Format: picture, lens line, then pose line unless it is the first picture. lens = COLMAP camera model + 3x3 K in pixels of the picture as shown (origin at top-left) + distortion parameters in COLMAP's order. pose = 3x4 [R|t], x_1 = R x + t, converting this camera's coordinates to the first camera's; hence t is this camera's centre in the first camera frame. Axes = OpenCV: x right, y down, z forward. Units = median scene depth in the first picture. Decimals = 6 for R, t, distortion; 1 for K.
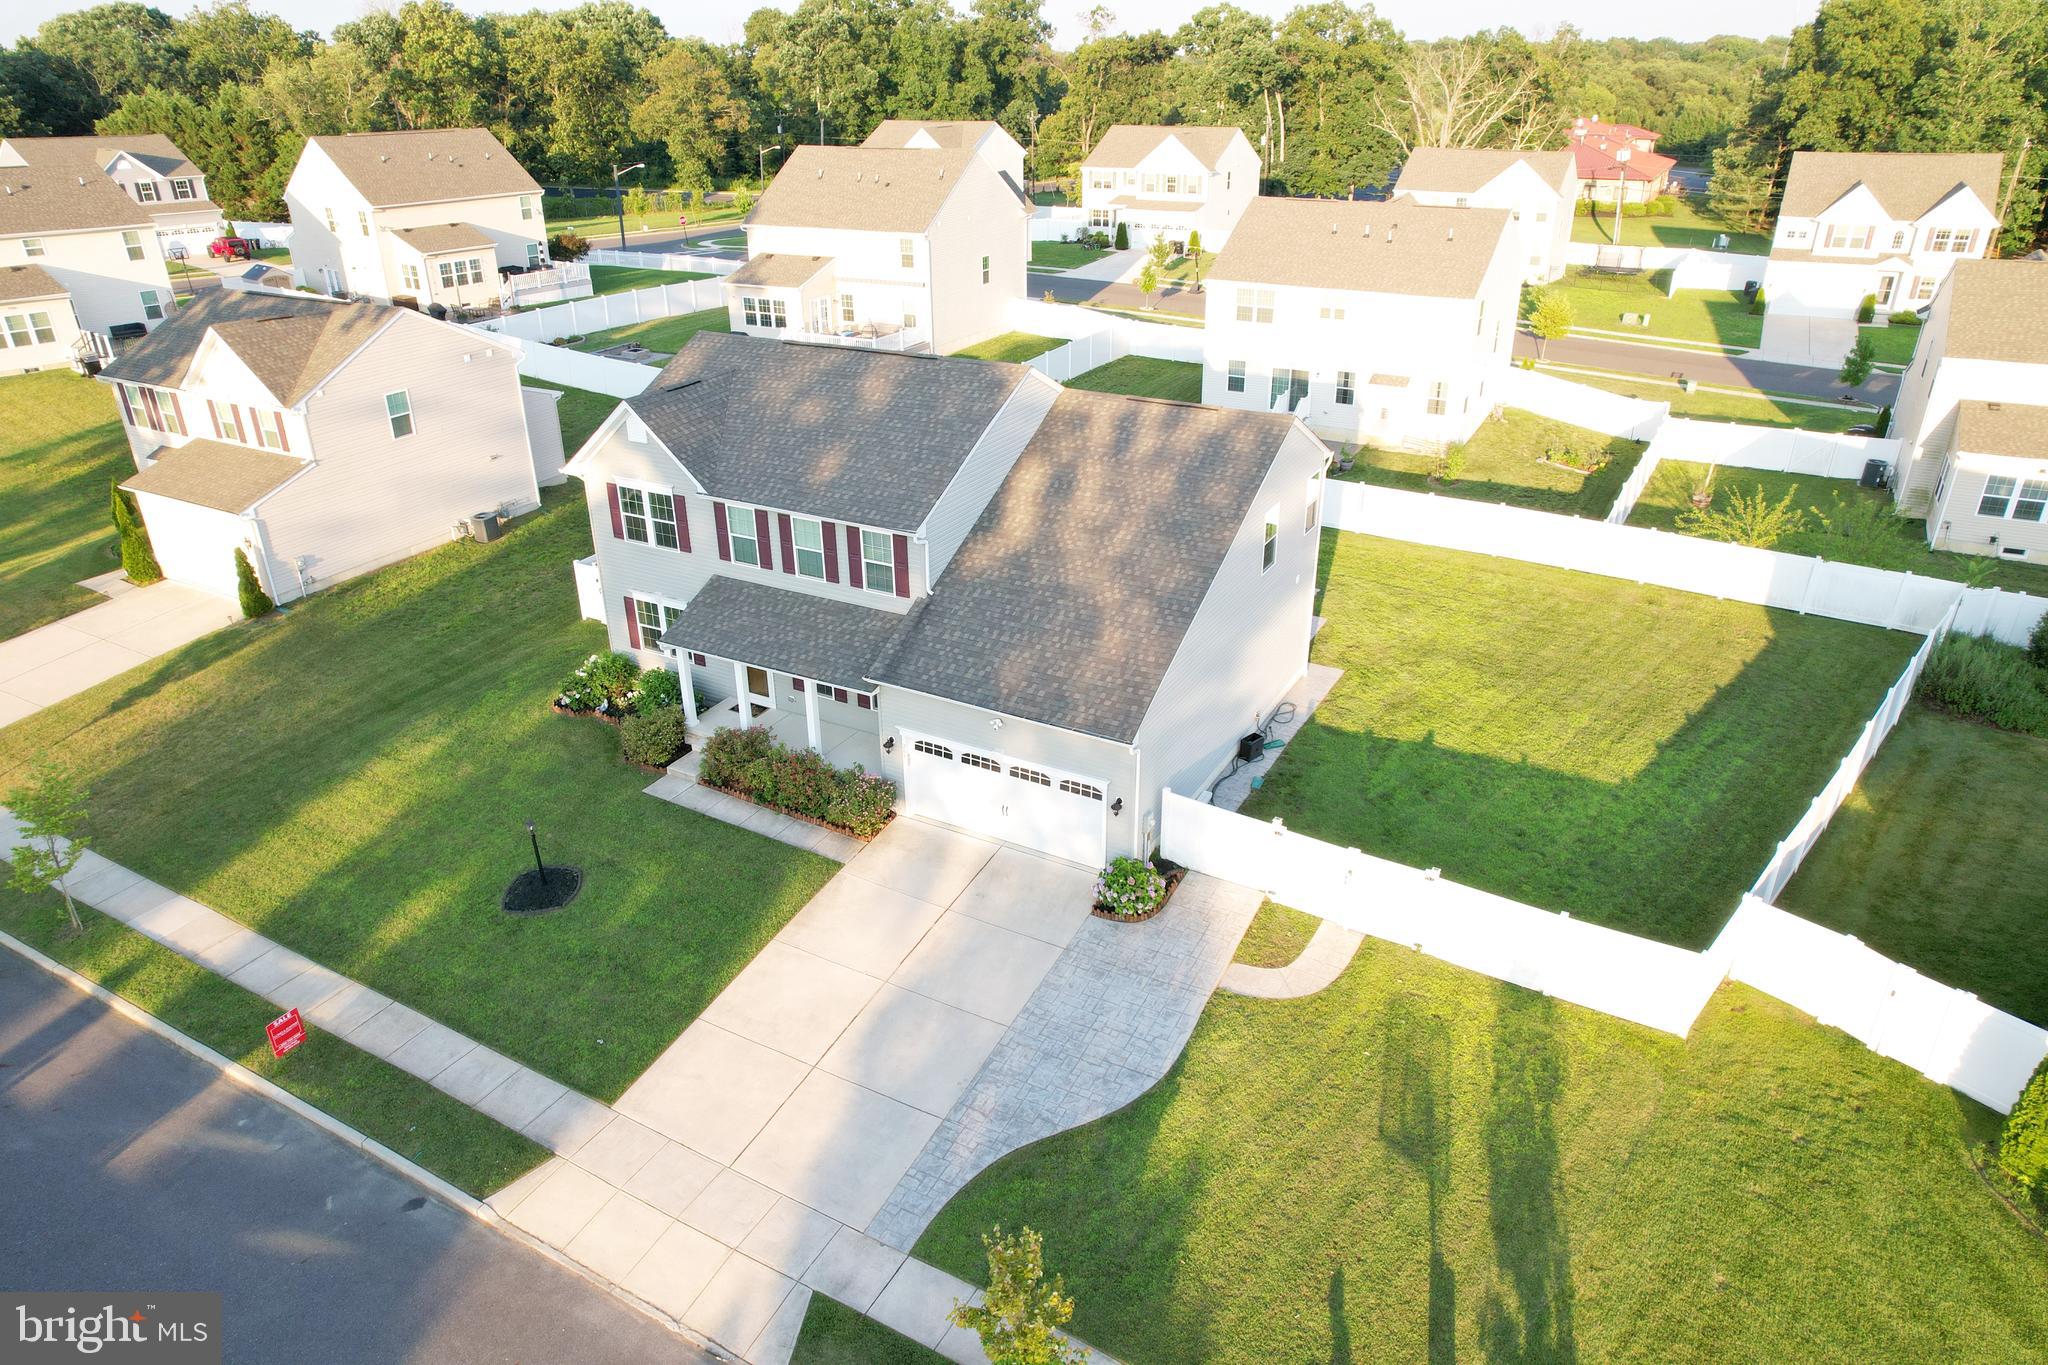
lens RADIAL K [[1304.4, 0, 1019.2], [0, 1304.4, 696.8], [0, 0, 1]] dist [-0.082482, 0.076448]
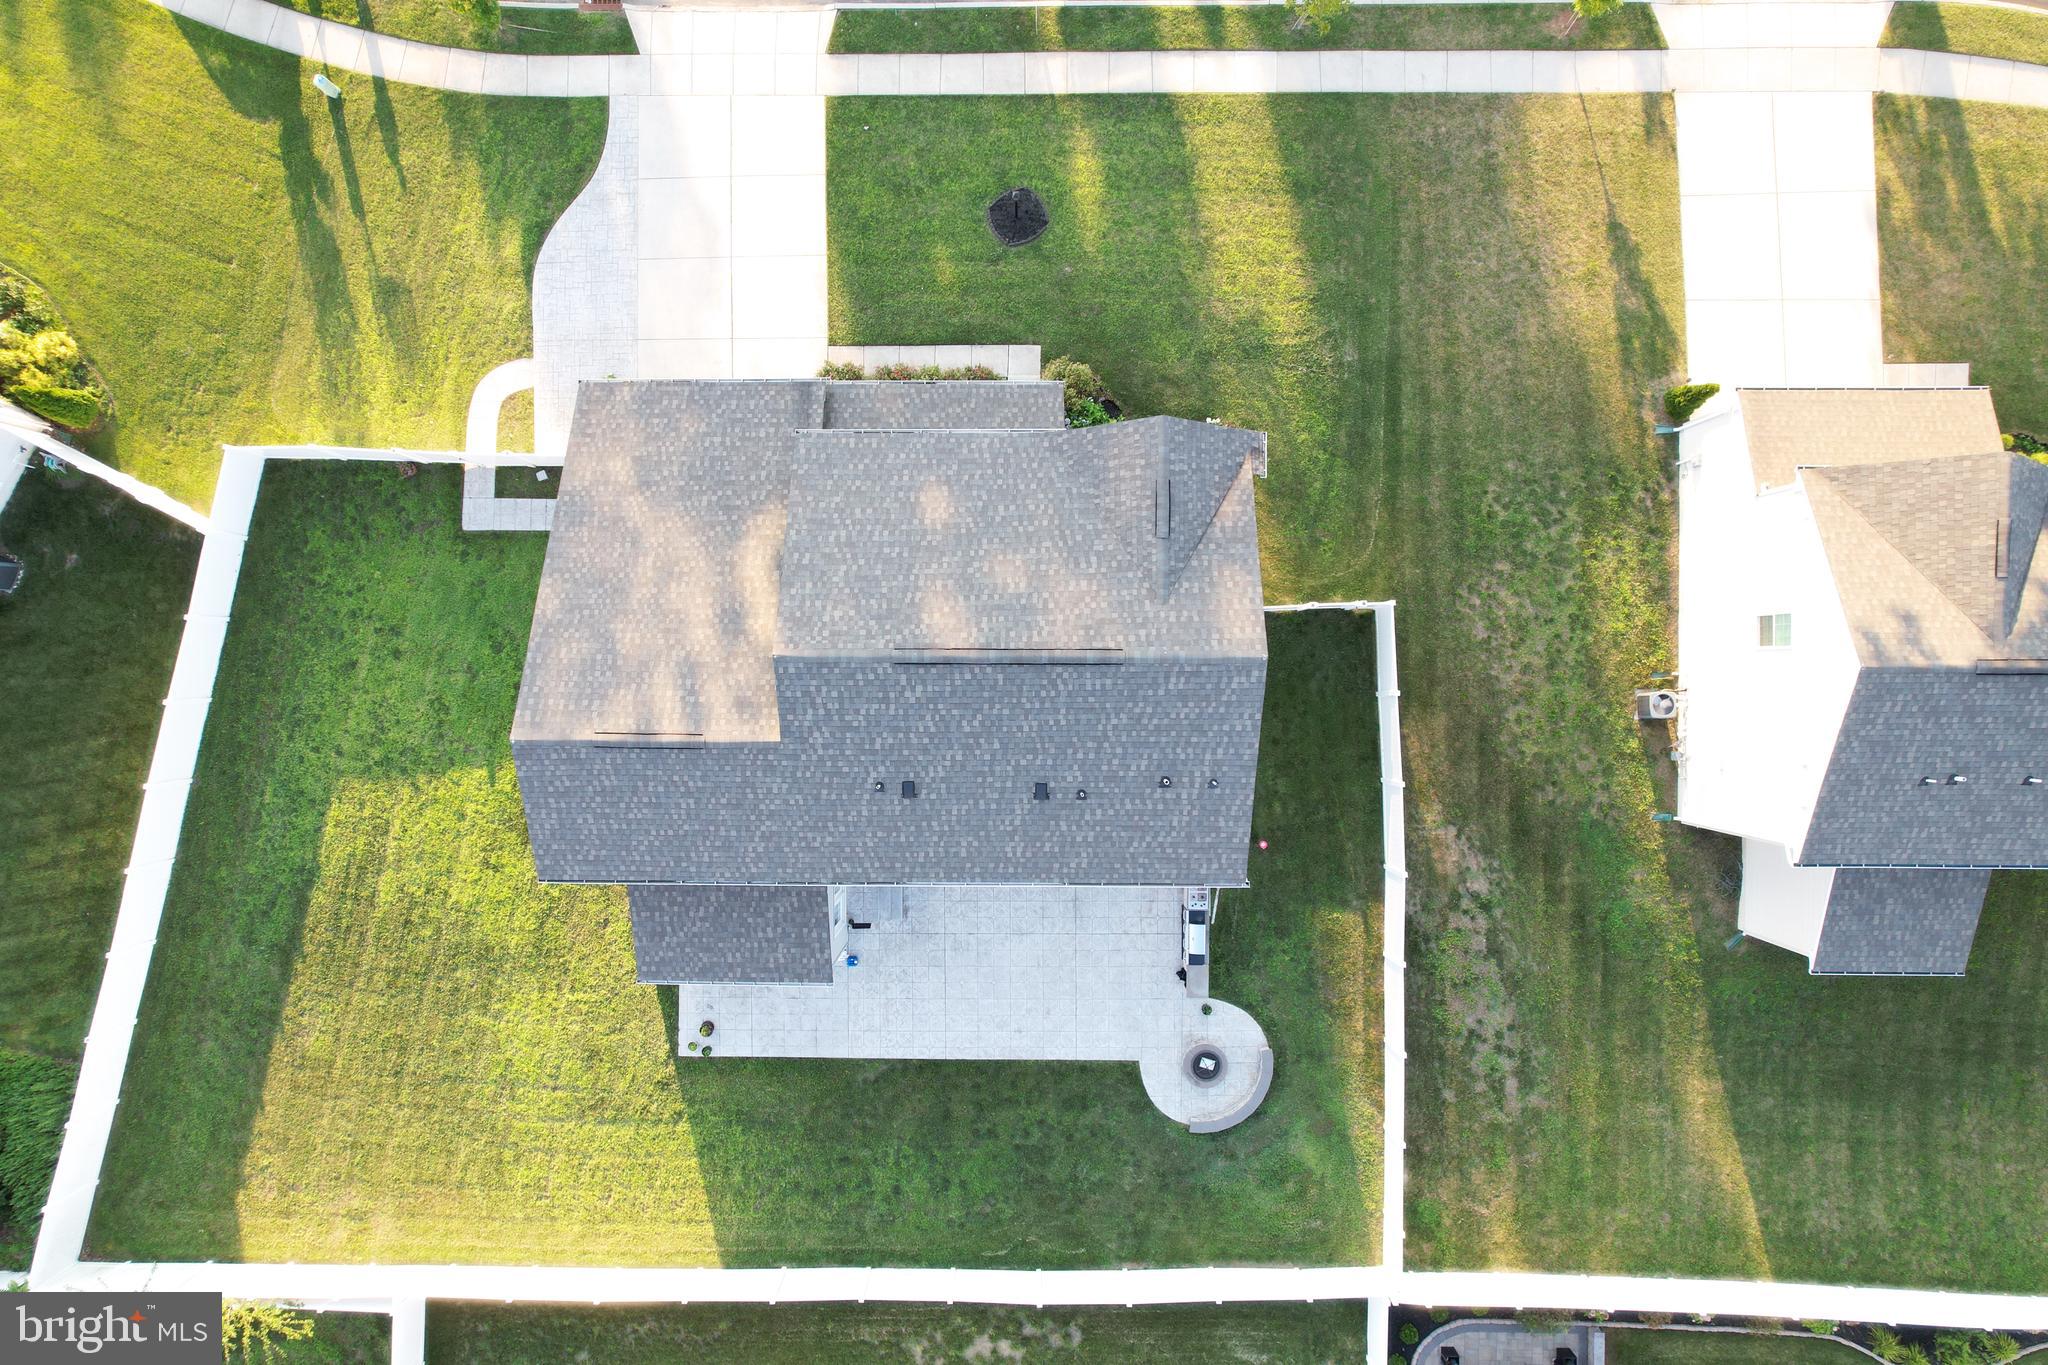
lens RADIAL K [[1304.4, 0, 1019.2], [0, 1304.4, 696.8], [0, 0, 1]] dist [-0.082482, 0.076448]
pose [[-0.874984, 0.483635, 0.022368, -0.144659], [-0.200490, -0.404003, 0.892516, -1.093544], [0.440689, 0.776453, 0.450460, 0.699173]]
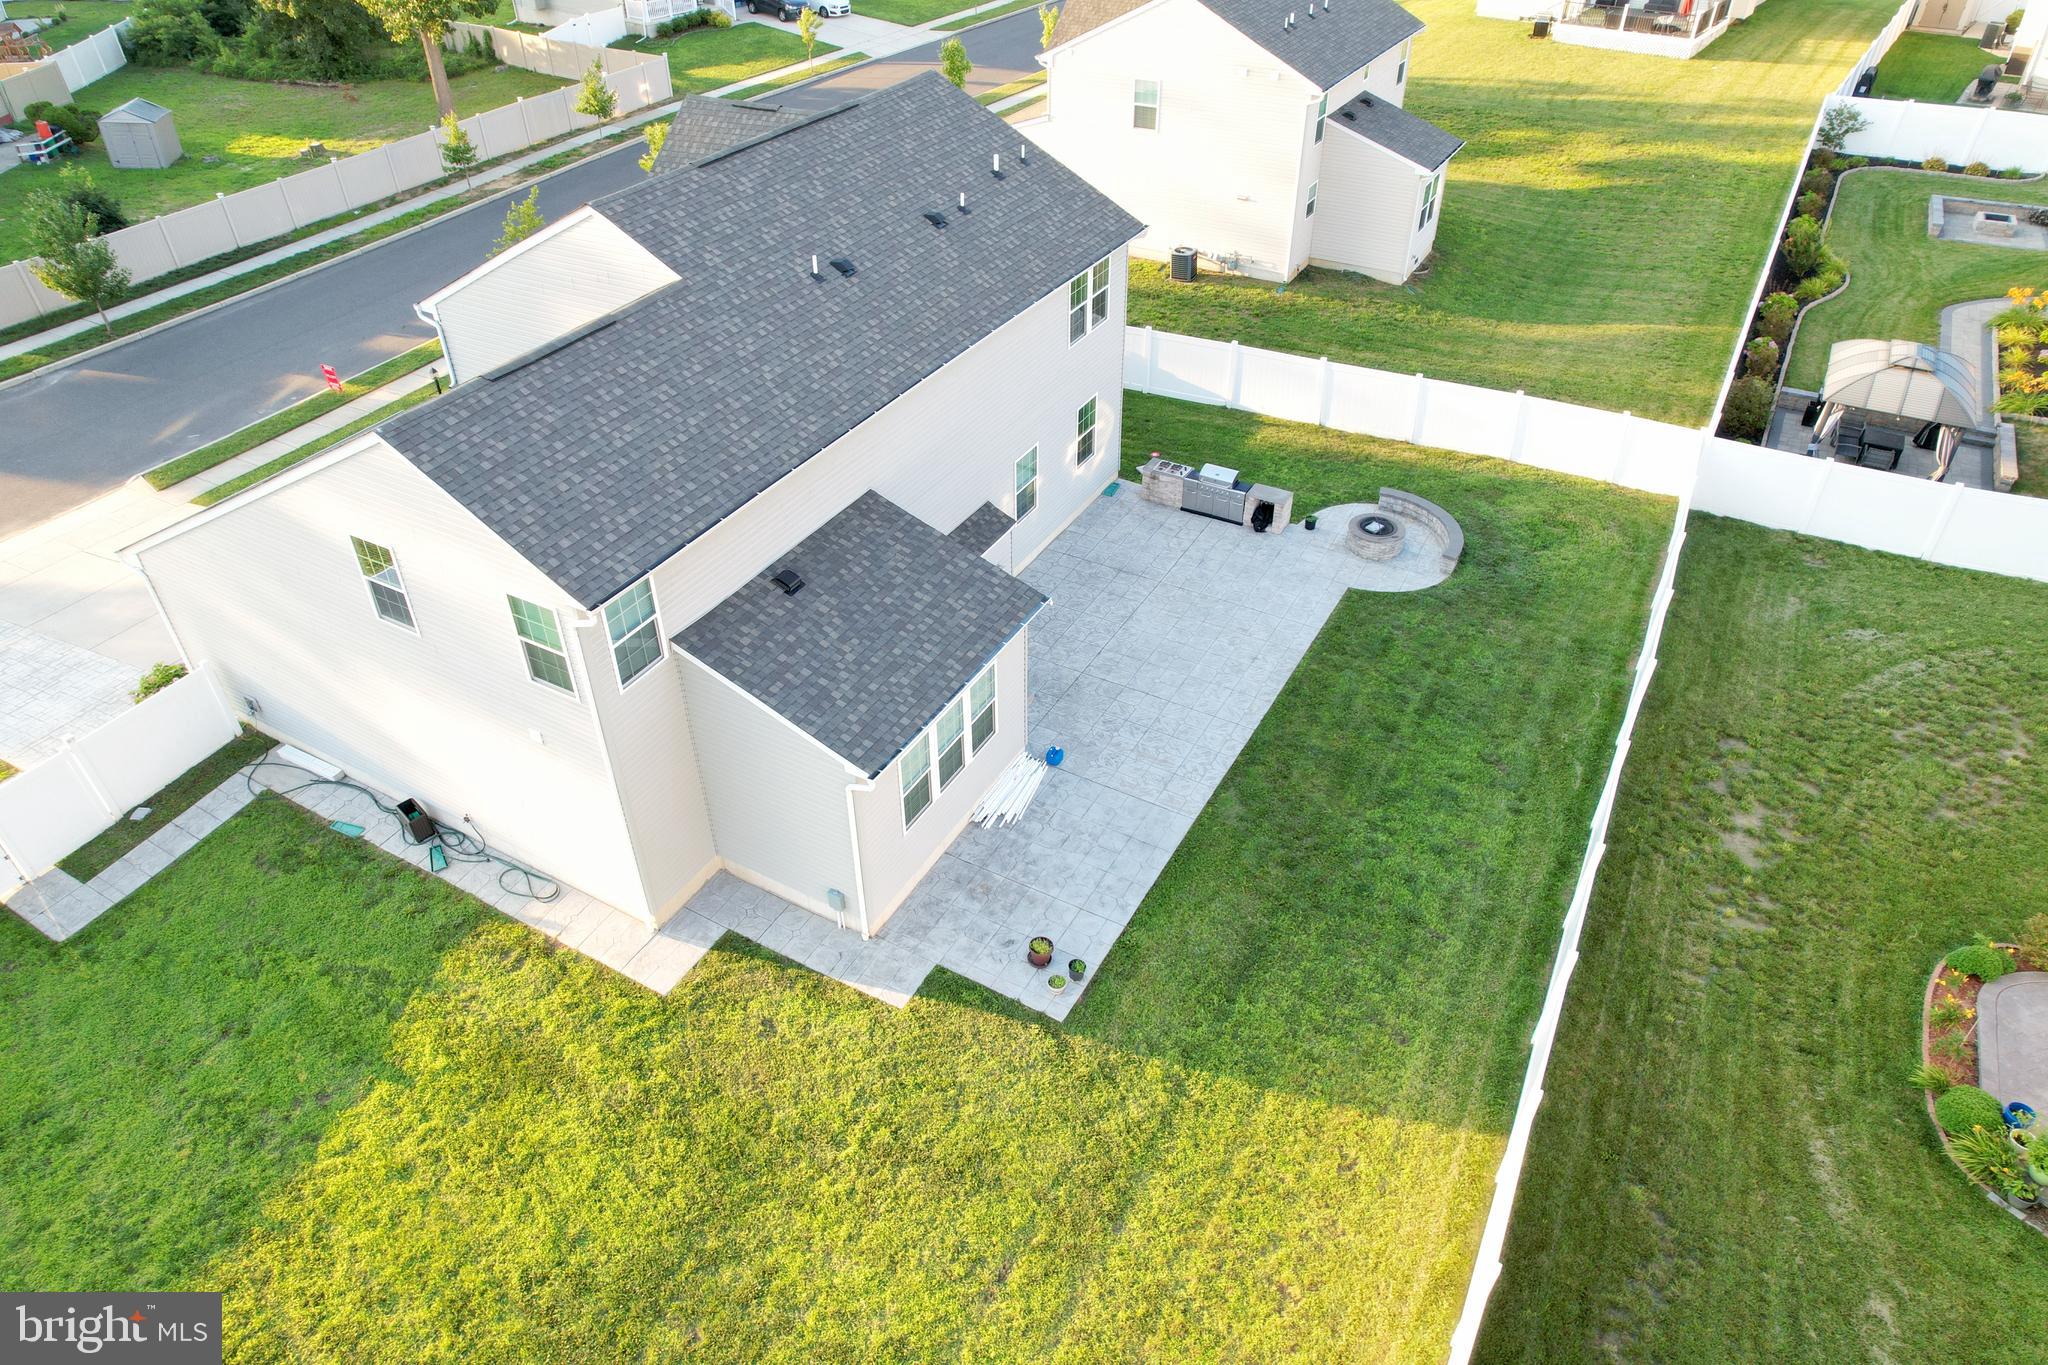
lens RADIAL K [[1304.4, 0, 1019.2], [0, 1304.4, 696.8], [0, 0, 1]] dist [-0.082482, 0.076448]
pose [[-0.004485, 0.625035, -0.780584, 0.691599], [-0.435816, 0.701337, 0.564084, -0.551864], [0.900024, 0.342721, 0.269255, 1.113937]]
